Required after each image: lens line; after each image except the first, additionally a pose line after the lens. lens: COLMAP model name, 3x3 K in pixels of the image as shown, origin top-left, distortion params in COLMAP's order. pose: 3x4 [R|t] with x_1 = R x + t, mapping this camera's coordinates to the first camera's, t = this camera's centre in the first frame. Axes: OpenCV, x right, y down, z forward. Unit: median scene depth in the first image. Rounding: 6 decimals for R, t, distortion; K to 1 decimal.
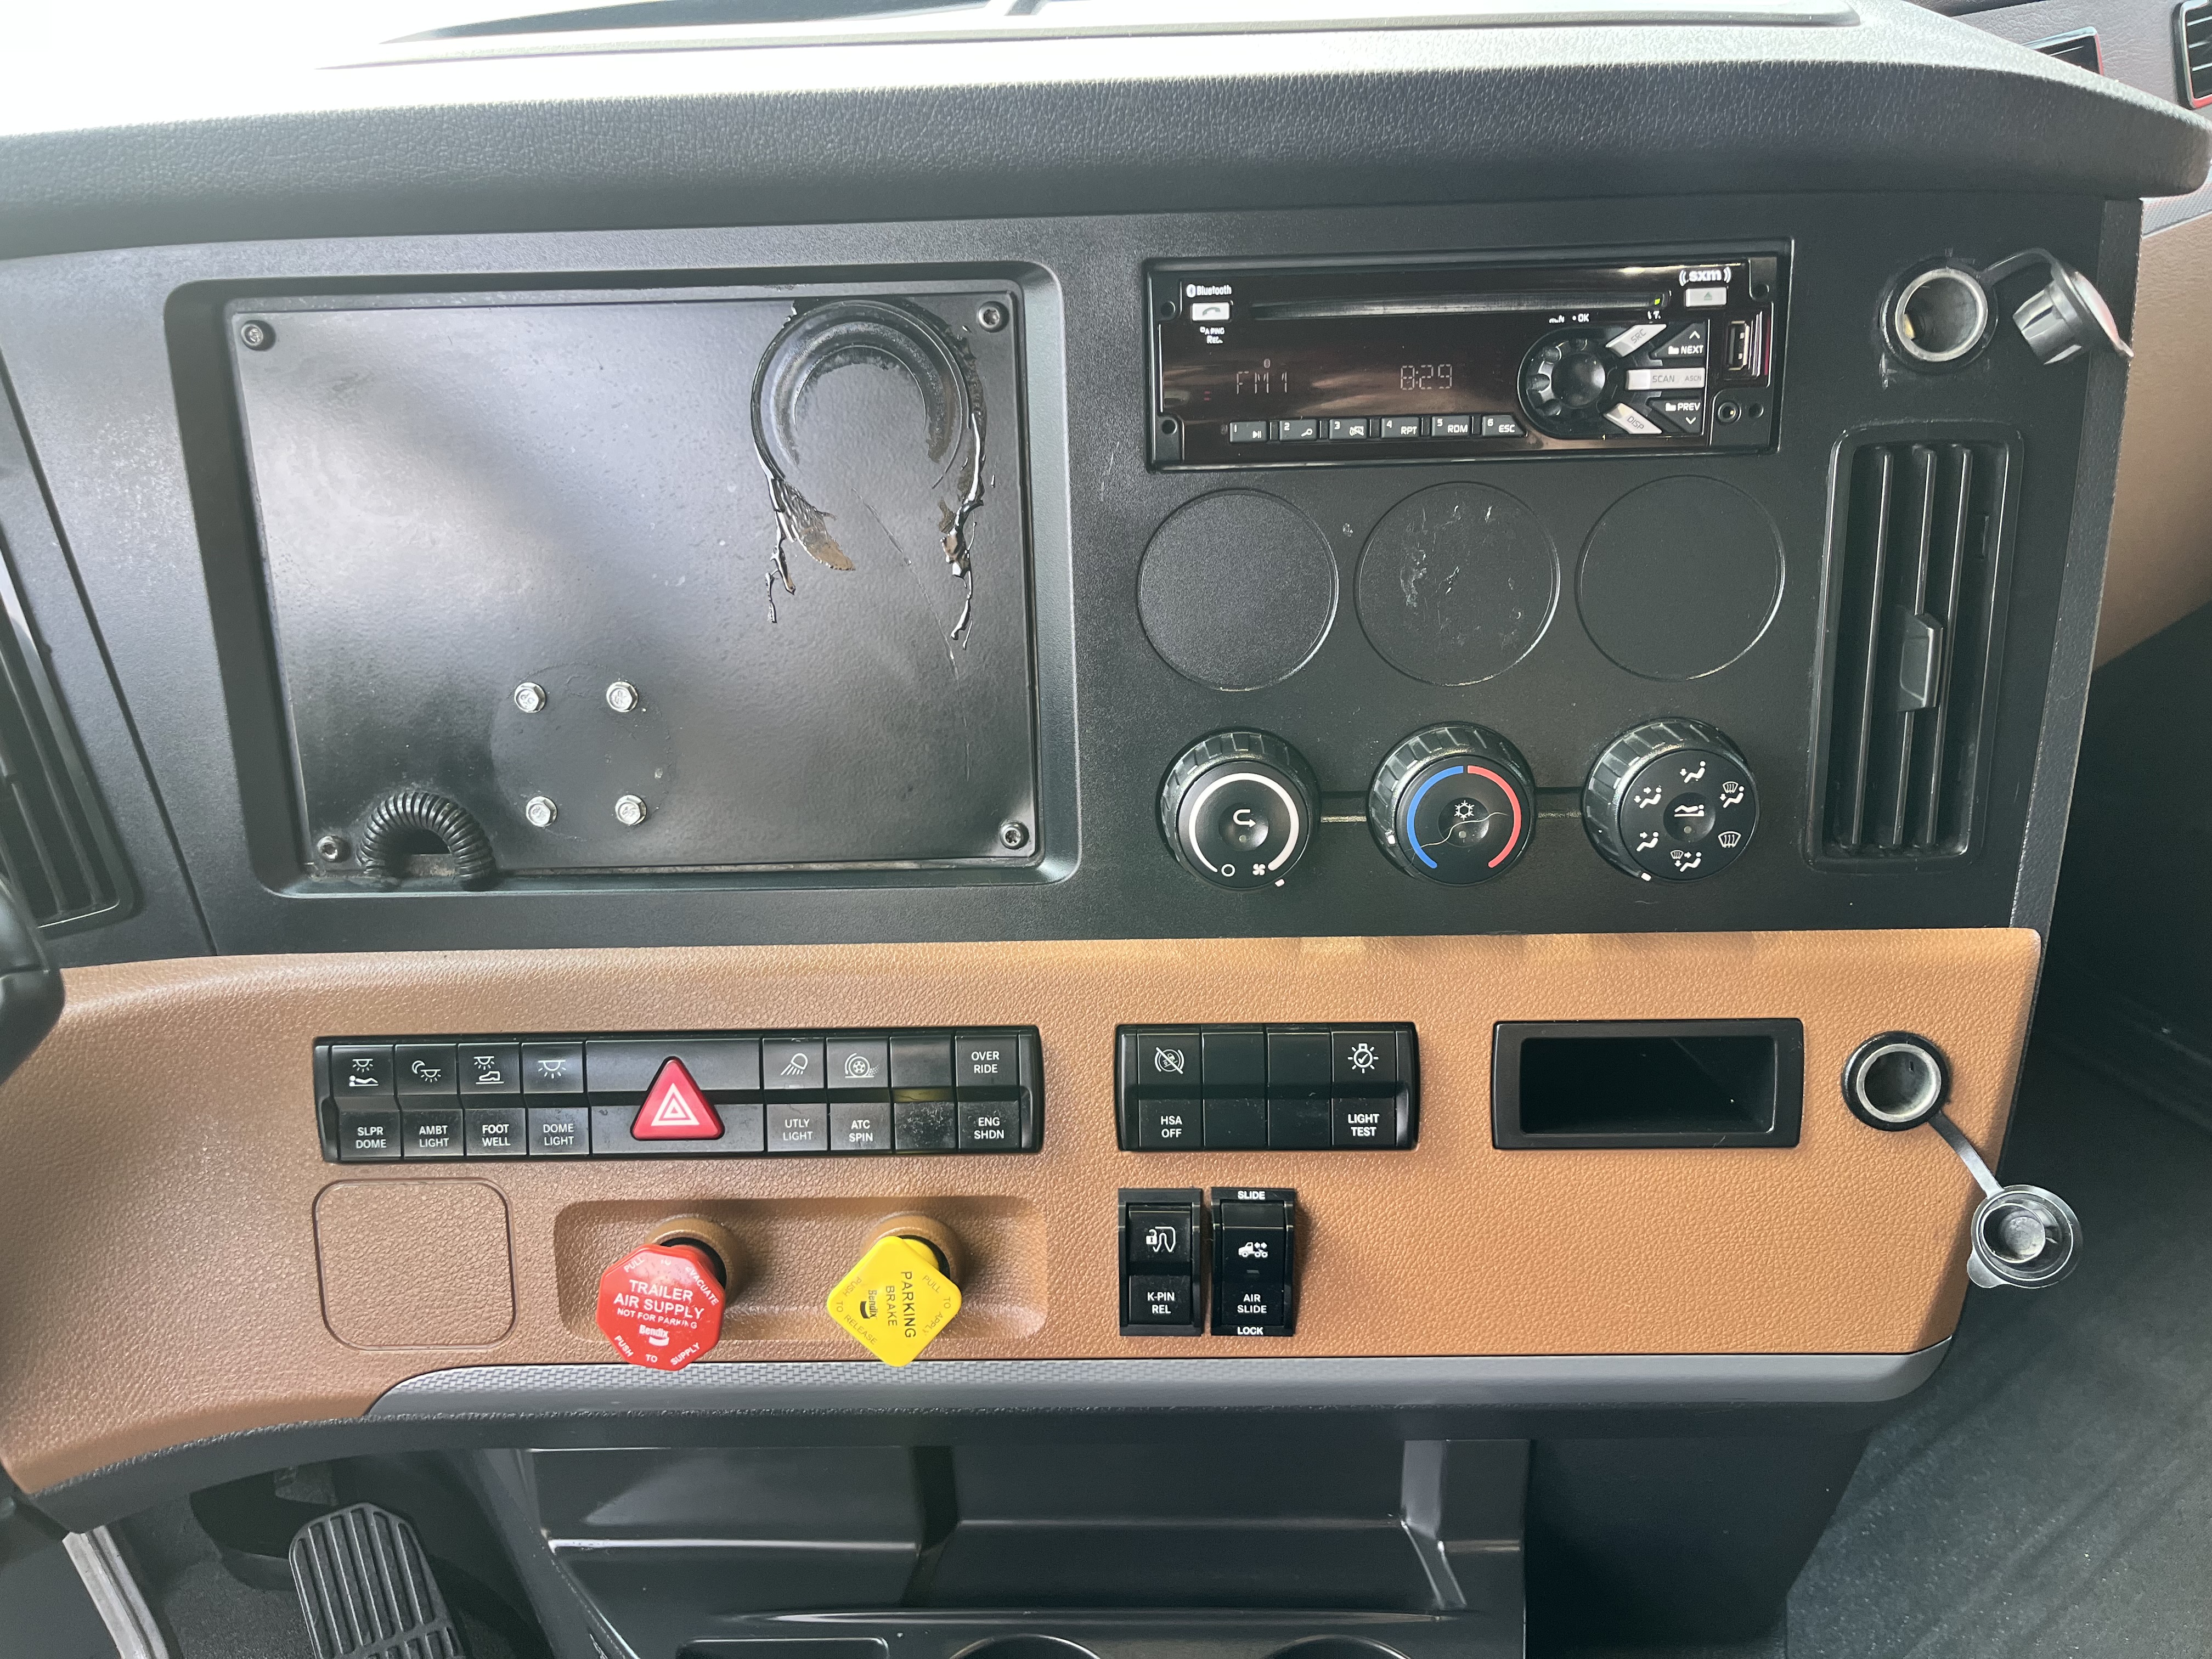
lens RADIAL K [[1670.1, 0, 1105.3], [0, 1670.1, 850.2], [0, 0, 1]] dist [0.004457, -0.020301]
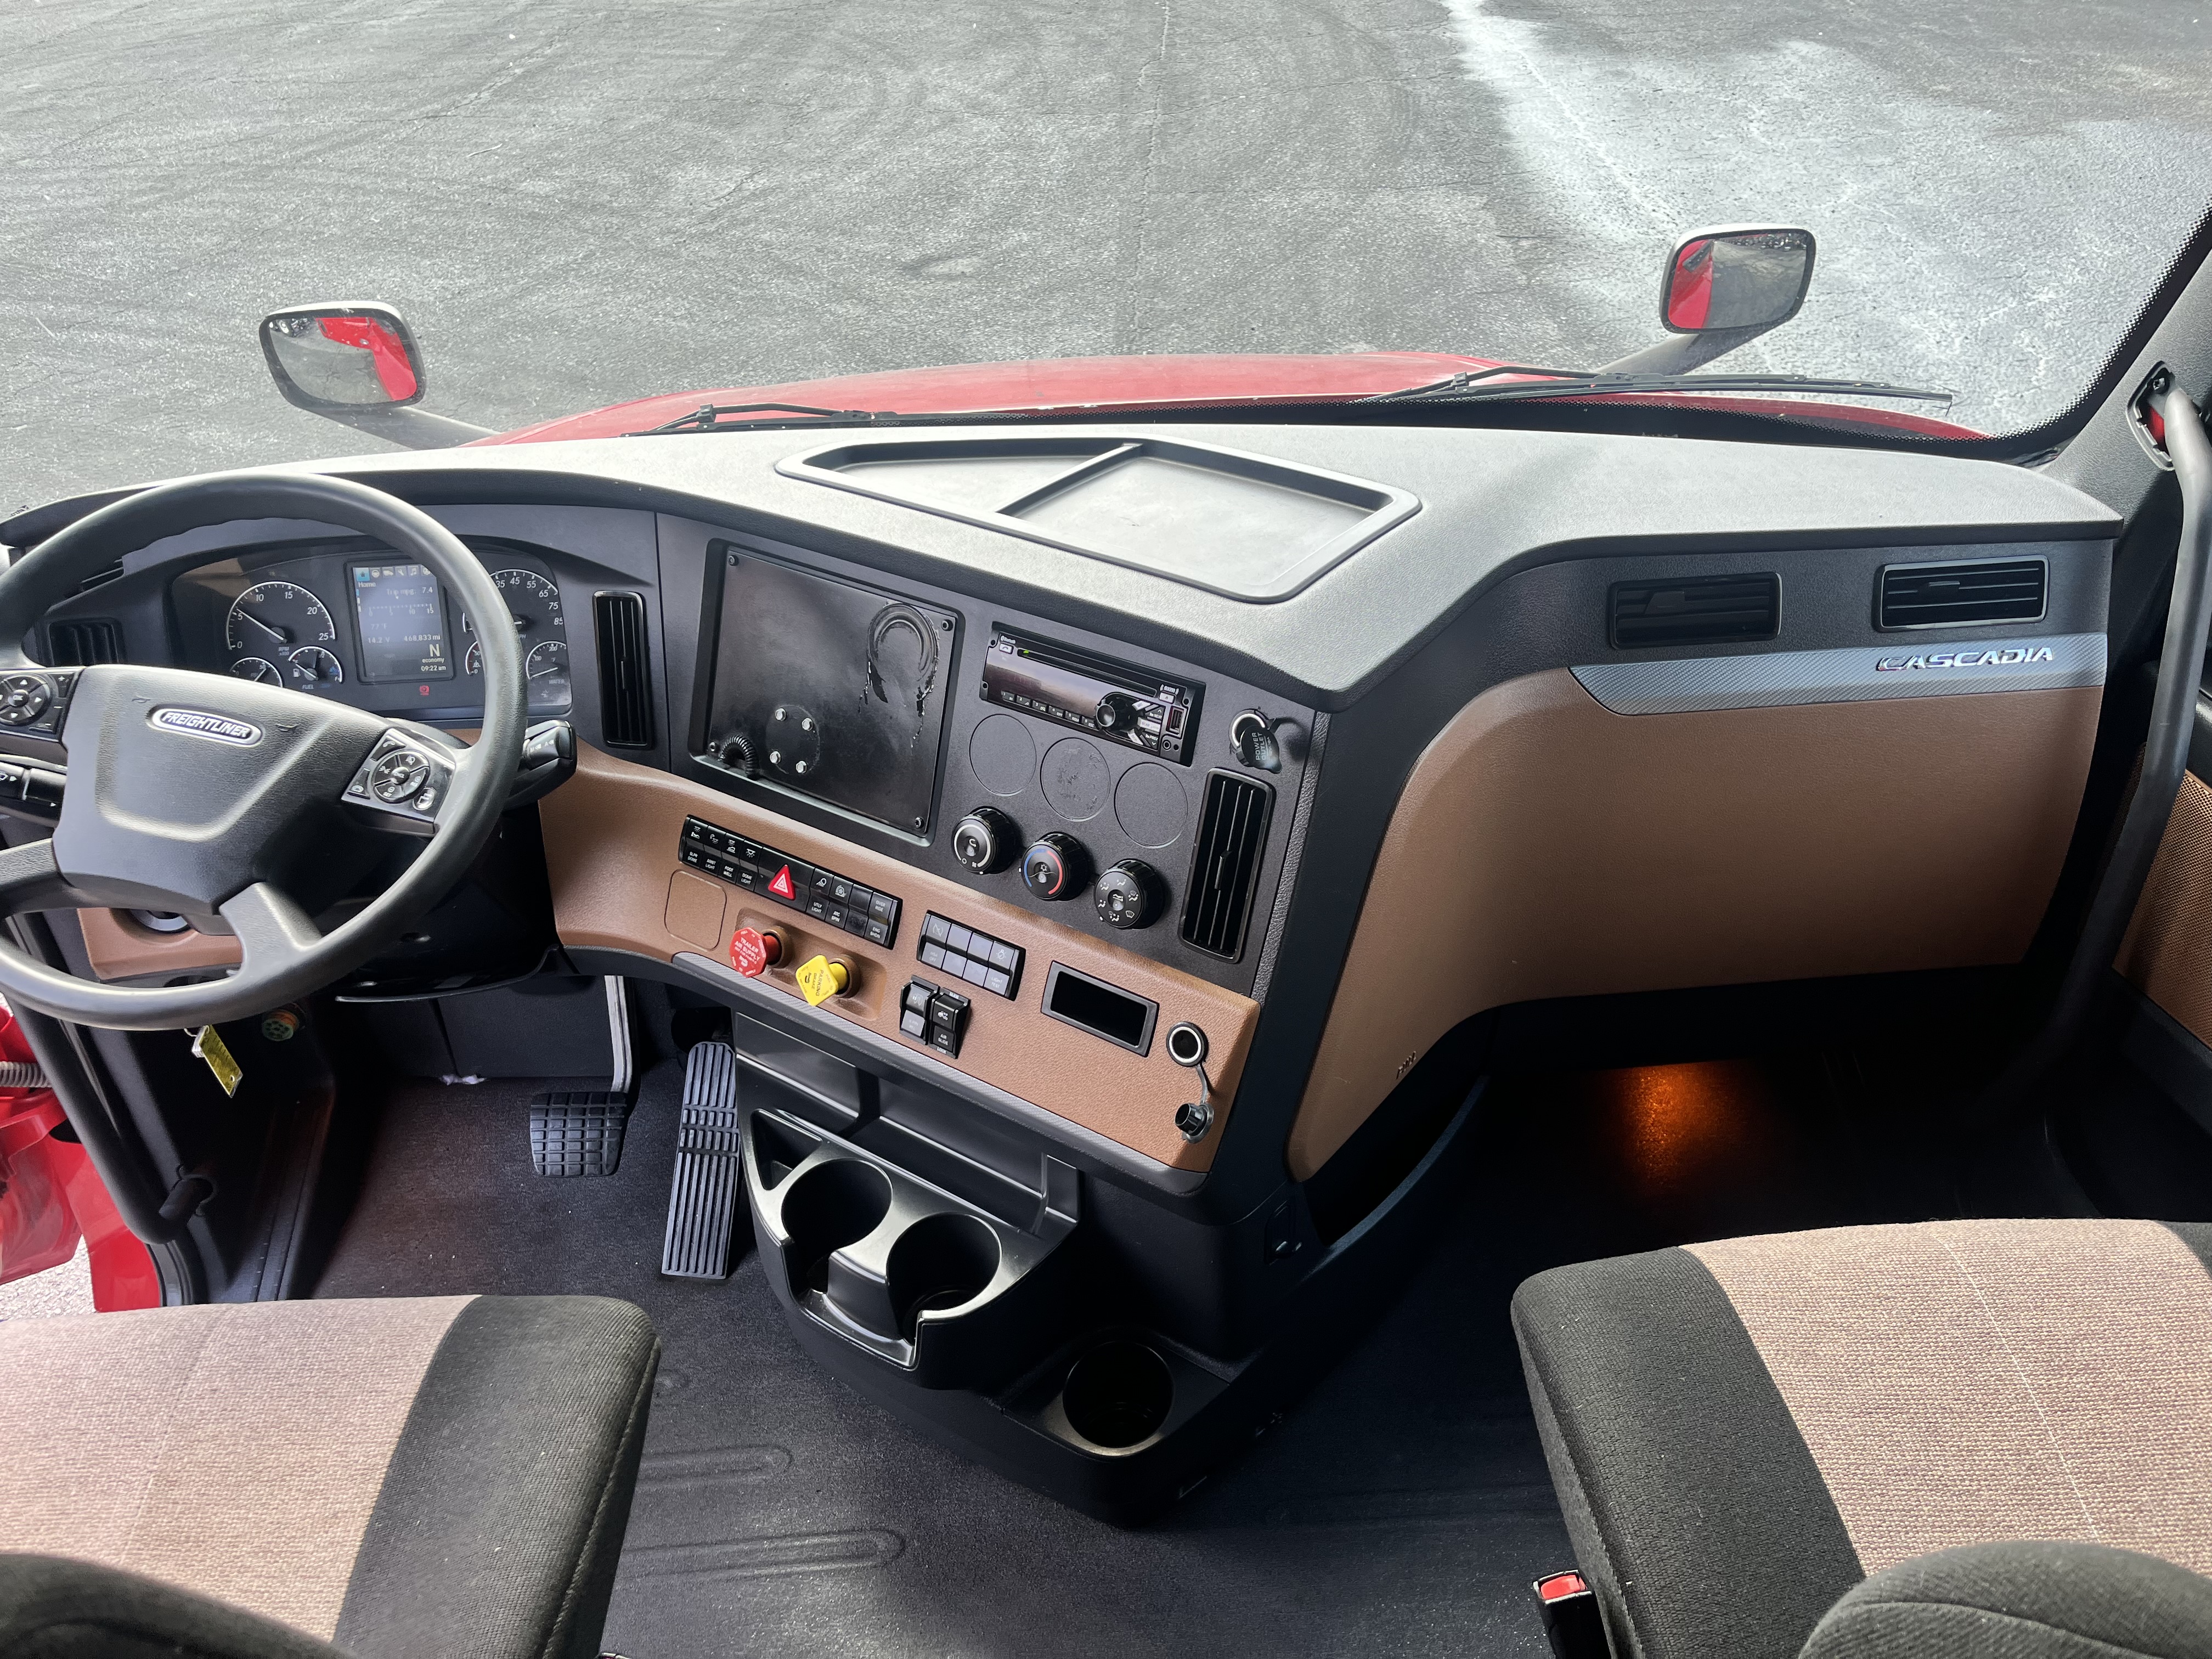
lens RADIAL K [[1679.6, 0, 1111.7], [0, 1679.6, 822.9], [0, 0, 1]] dist [-0.000509, 0.000122]
pose [[0.850015, 0.310341, -0.425632, 1.226111], [-0.310581, 0.947900, 0.070892, -0.269694], [0.425457, 0.071934, 0.902115, -1.099659]]
